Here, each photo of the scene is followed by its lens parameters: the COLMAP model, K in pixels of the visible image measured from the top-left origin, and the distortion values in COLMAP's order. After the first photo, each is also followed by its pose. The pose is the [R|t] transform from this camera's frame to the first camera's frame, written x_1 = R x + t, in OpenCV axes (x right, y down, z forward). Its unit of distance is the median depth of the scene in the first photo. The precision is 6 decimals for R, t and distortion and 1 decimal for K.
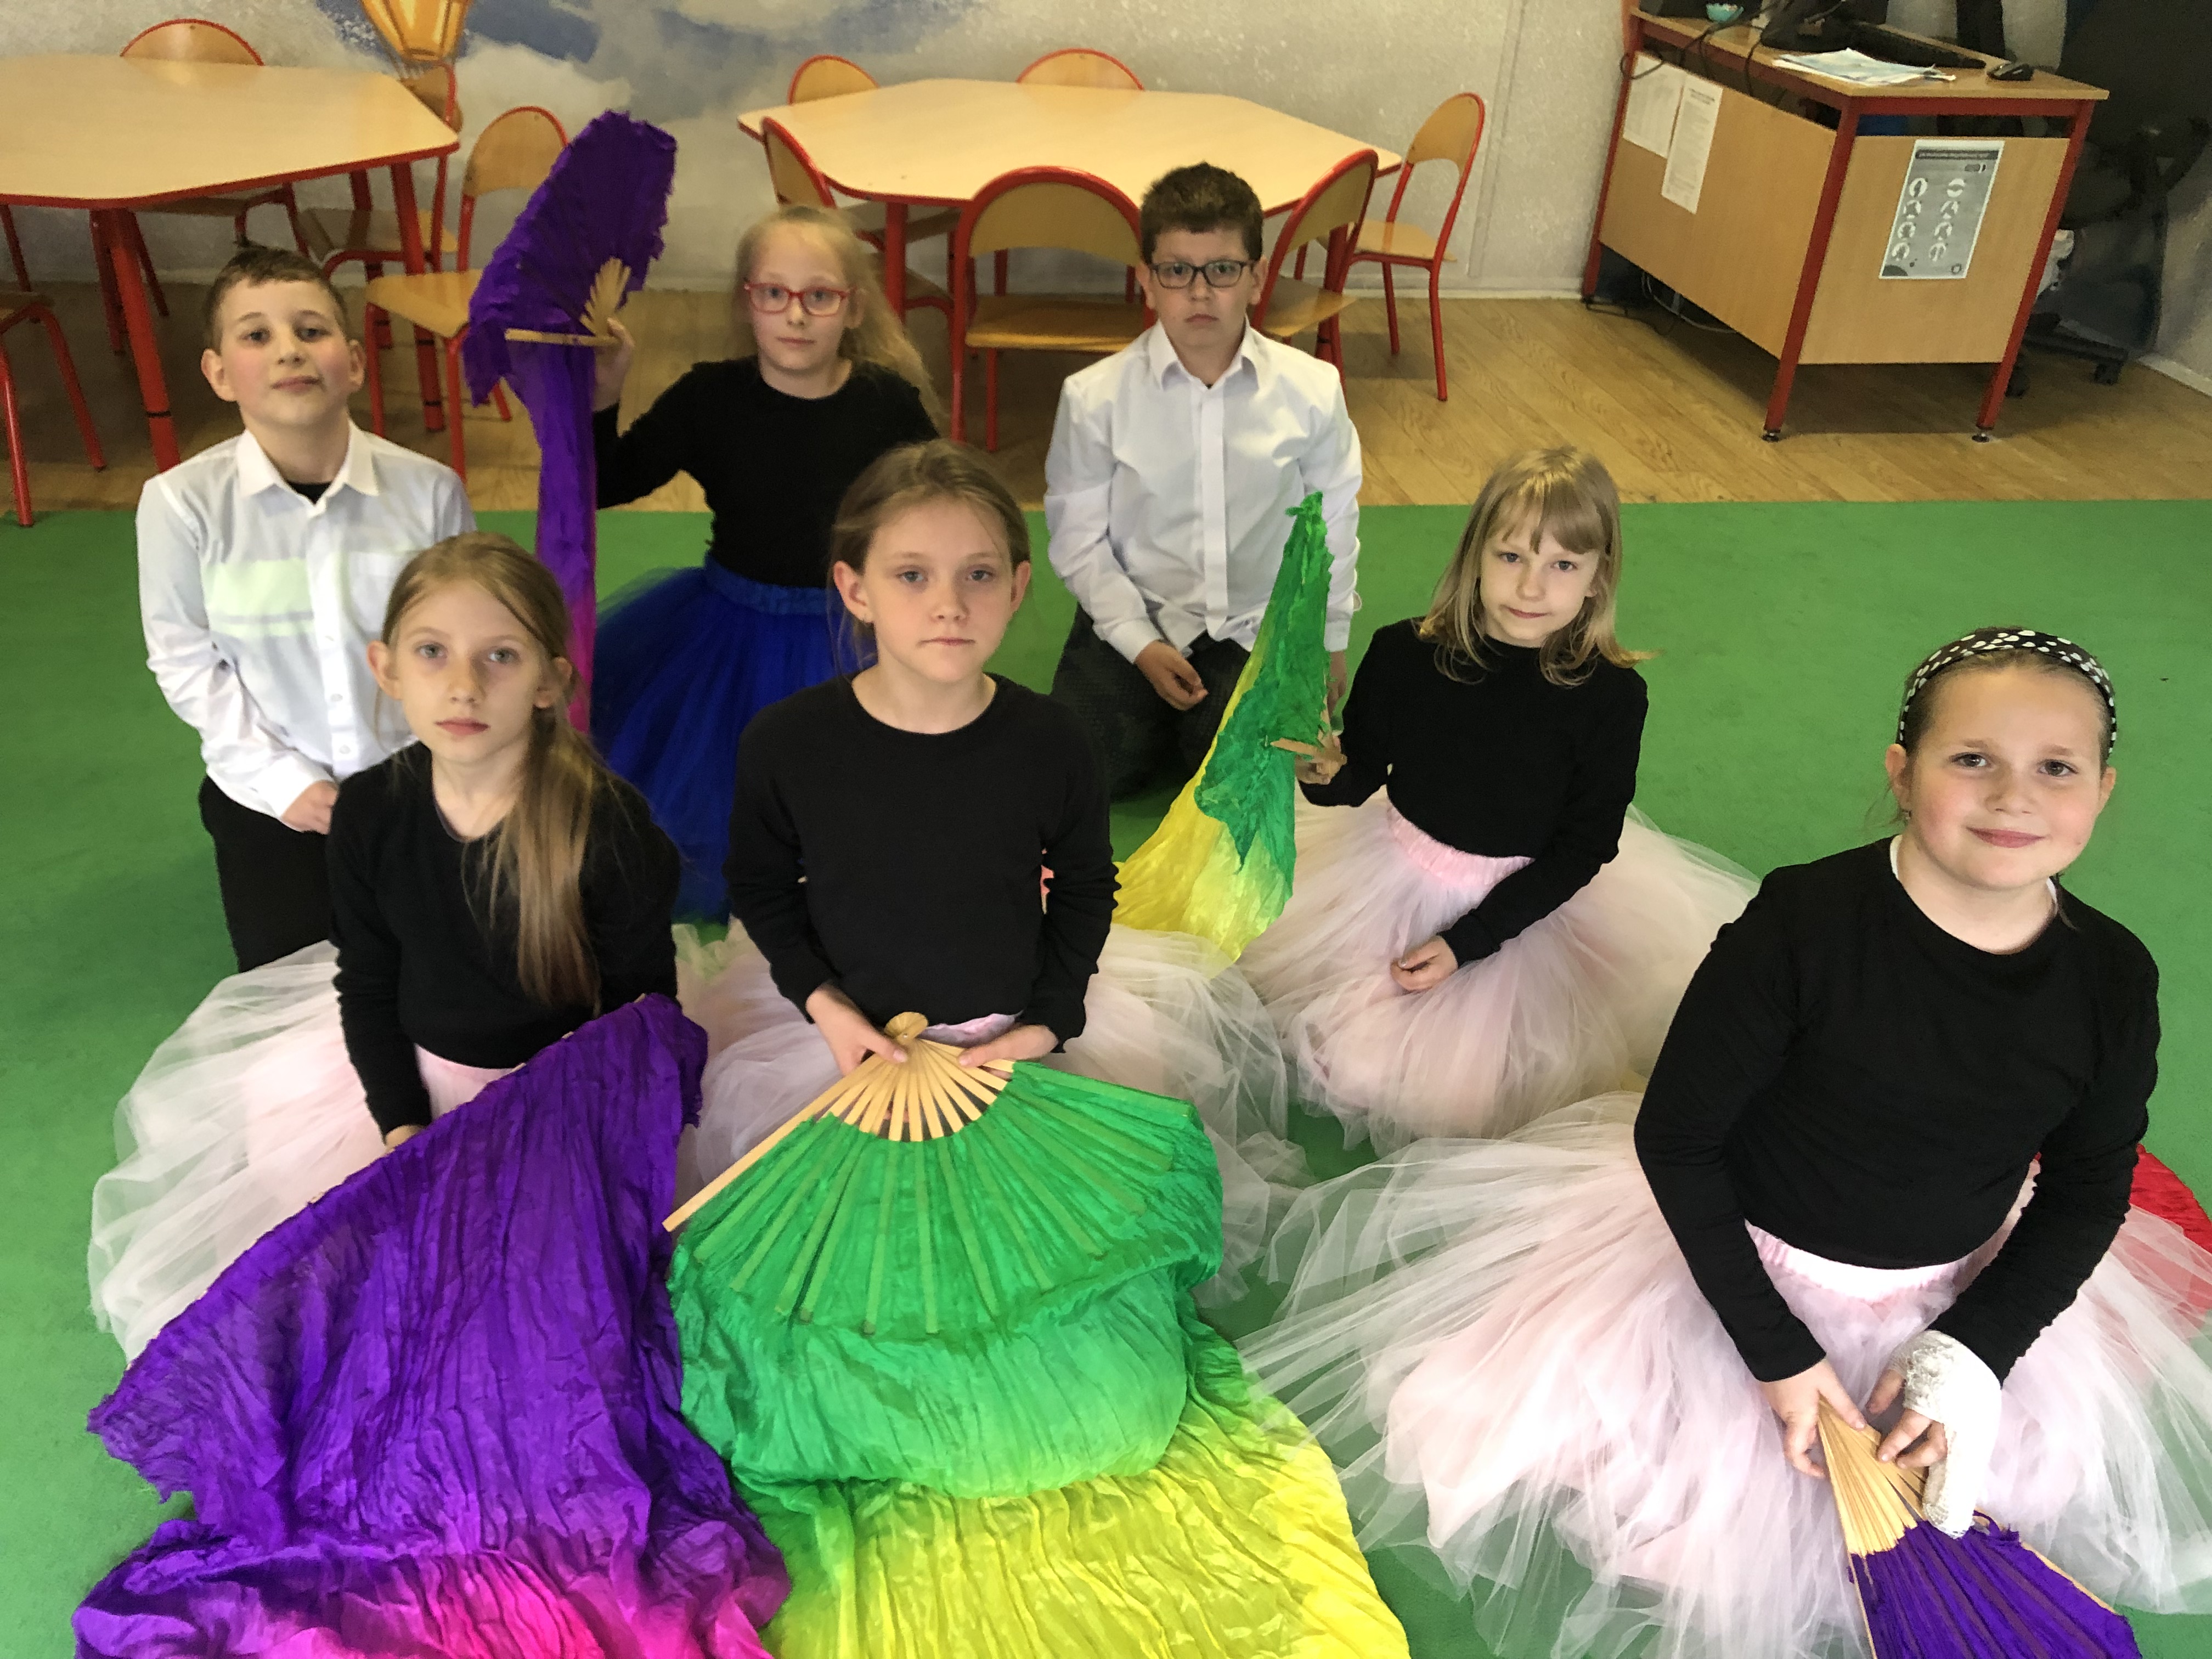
lens RADIAL K [[1803.8, 0, 1106.0], [0, 1803.8, 829.5], [0, 0, 1]] dist [0.009034, 0.011109]
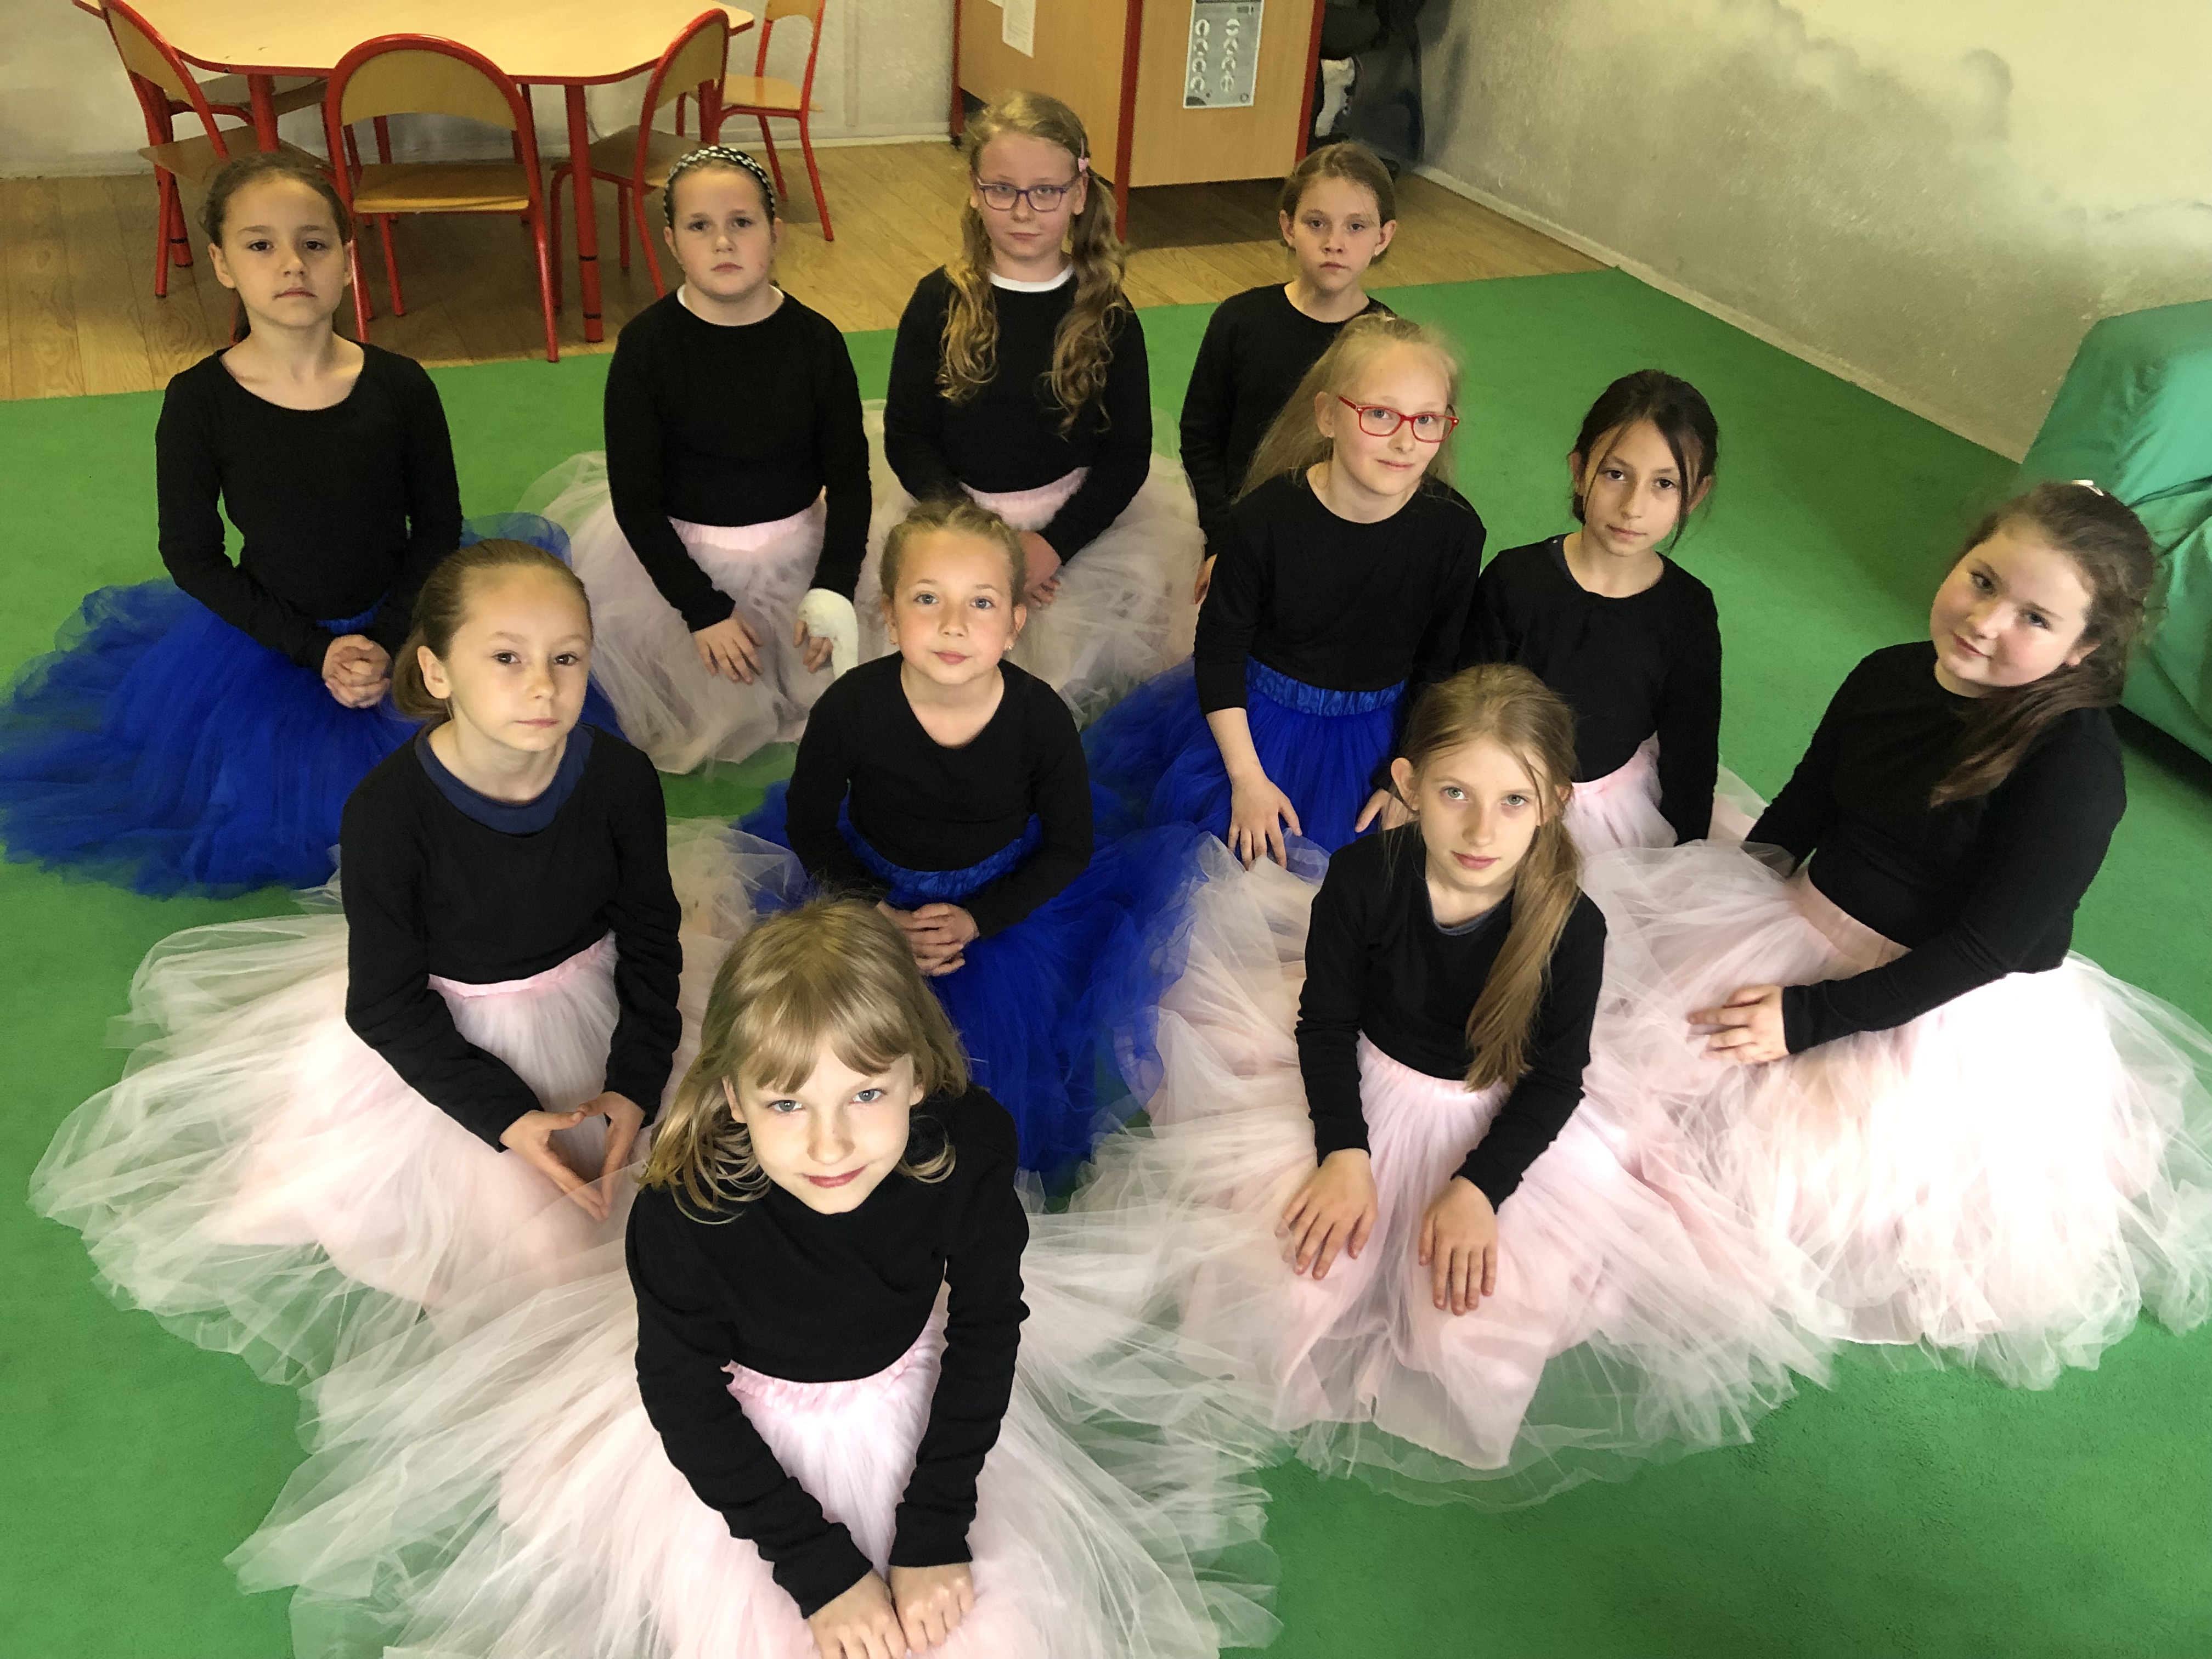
lens RADIAL K [[1783.2, 0, 1095.0], [0, 1783.2, 804.4], [0, 0, 1]] dist [0.006700, 0.023332]
pose [[0.956341, -0.146259, 0.253023, 0.016998], [0.130308, 0.988338, 0.078786, 0.037213], [-0.261596, -0.042375, 0.964247, -0.104384]]
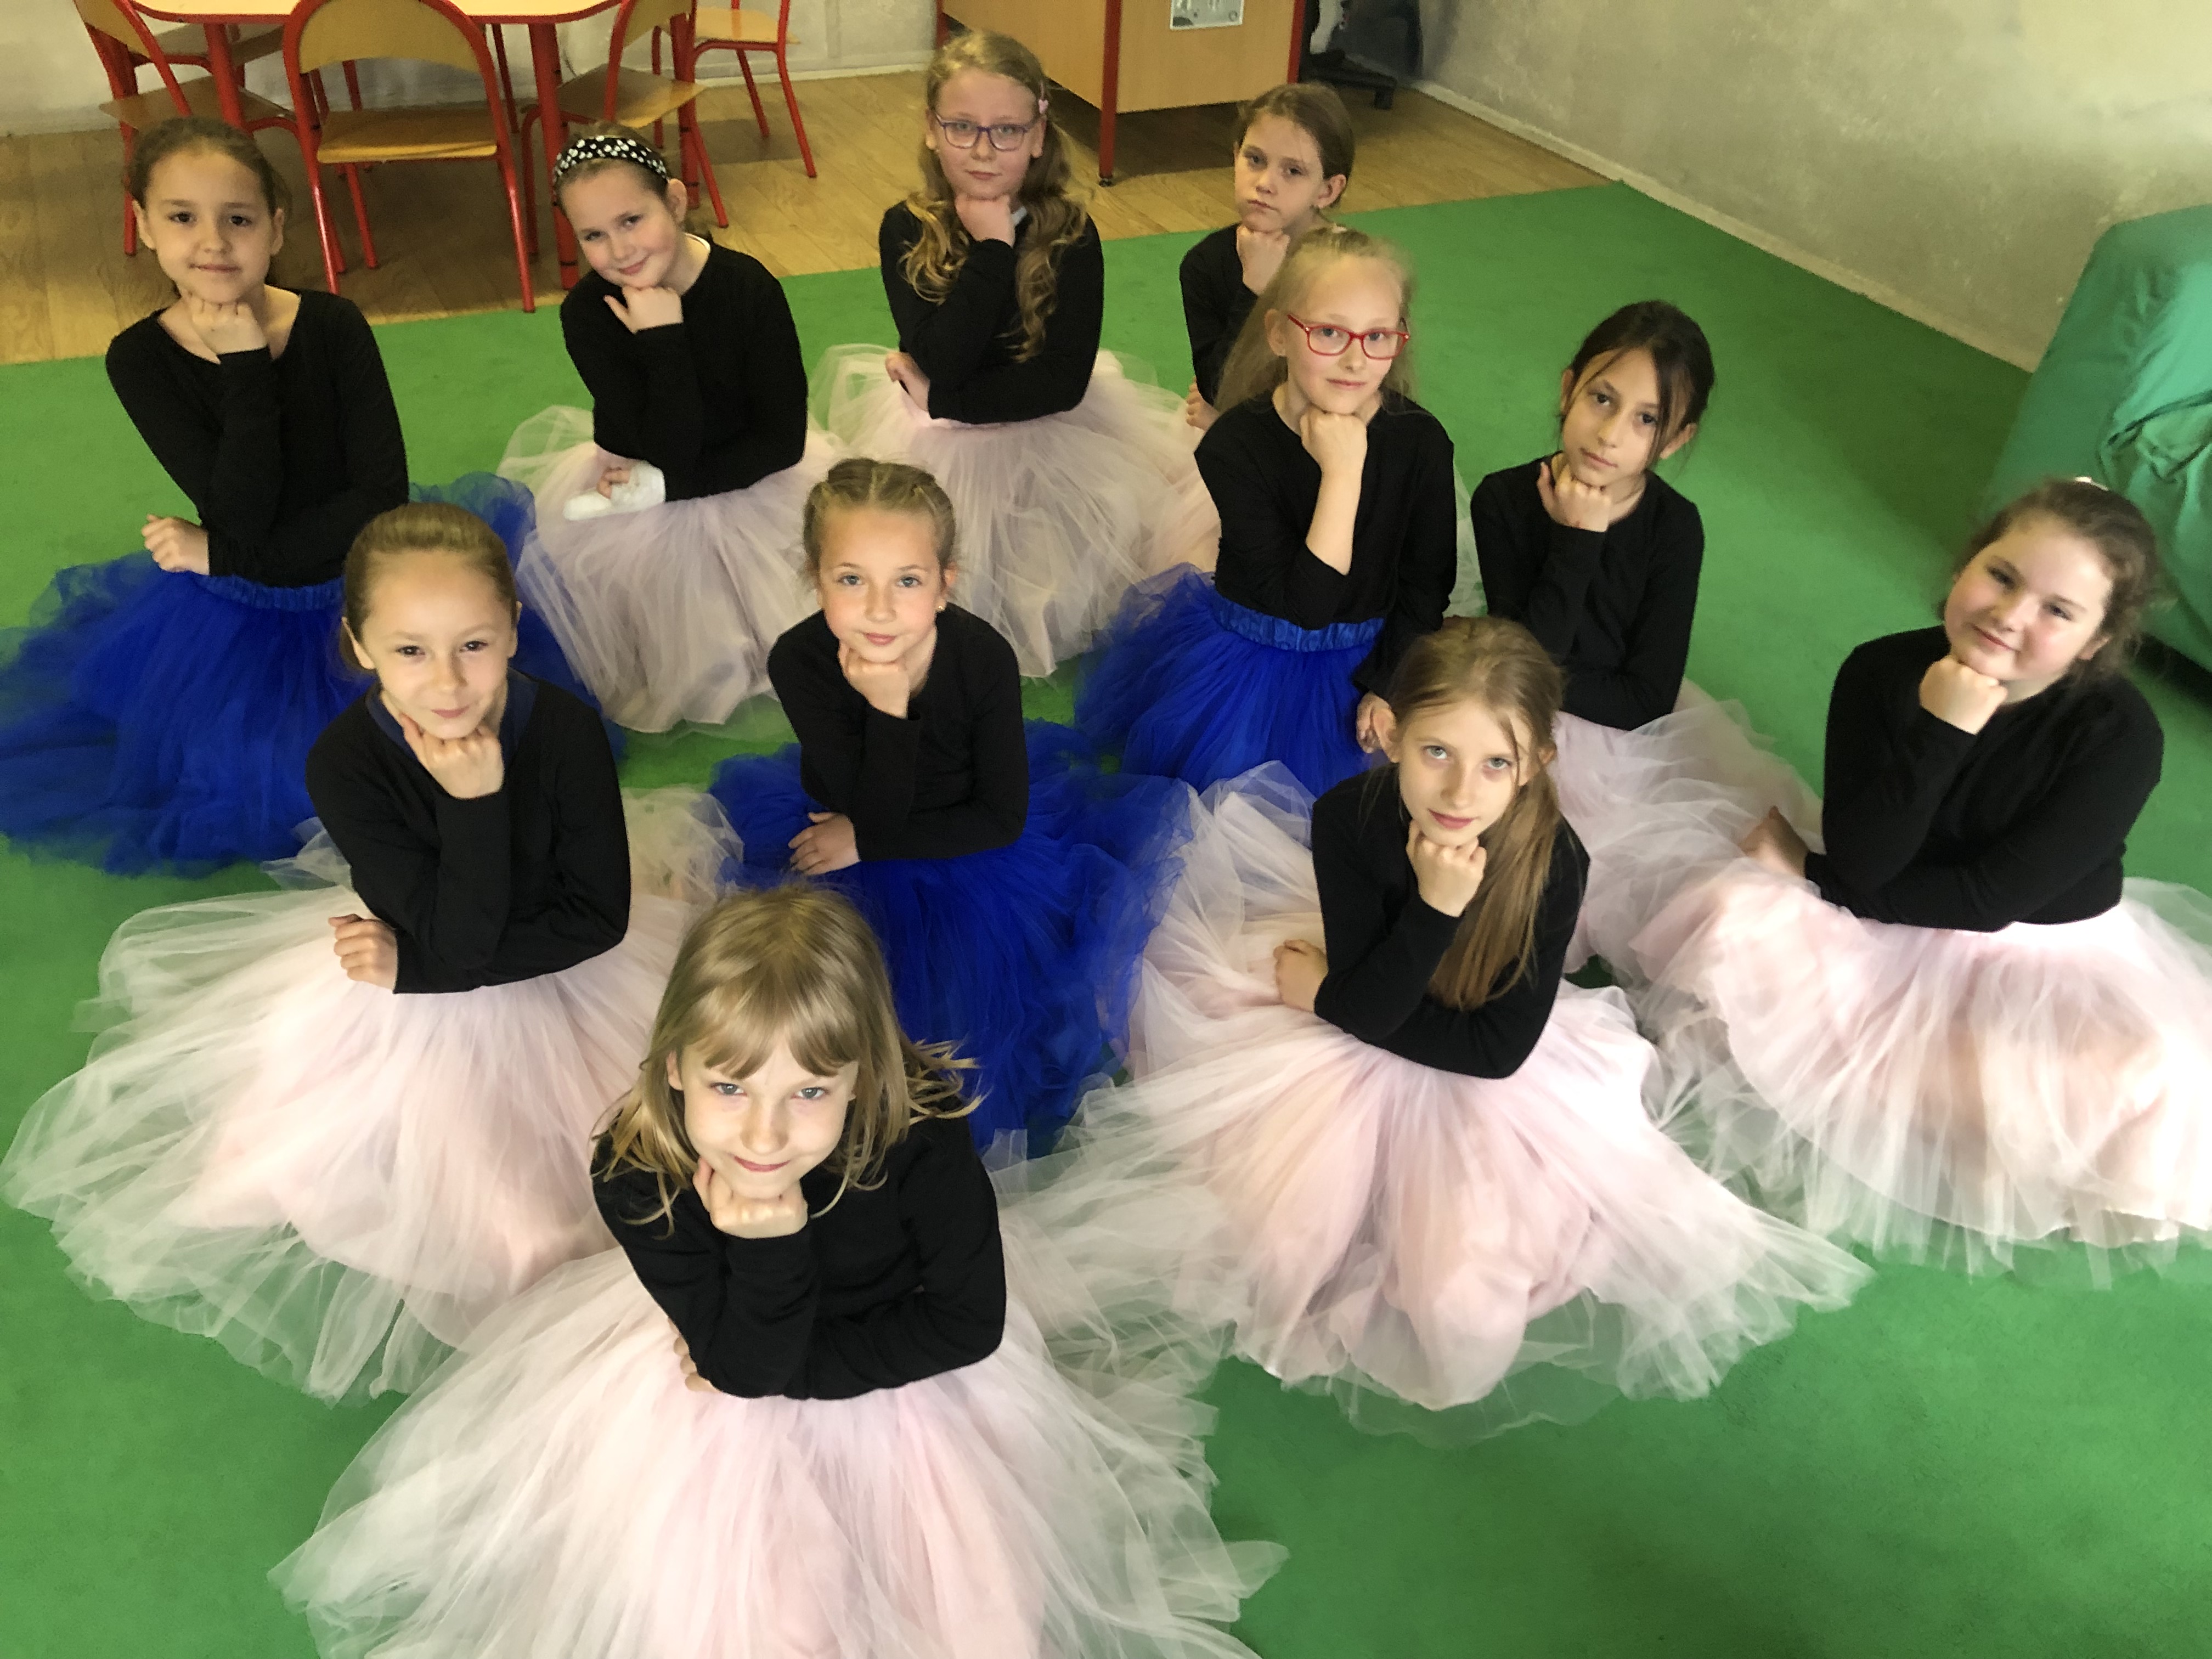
lens RADIAL K [[1783.2, 0, 1095.0], [0, 1783.2, 804.4], [0, 0, 1]] dist [0.006700, 0.023332]
pose [[0.955940, -0.178629, 0.232962, 0.034641], [0.155450, 0.981189, 0.114472, 0.033611], [-0.249027, -0.073215, 0.965725, -0.096807]]
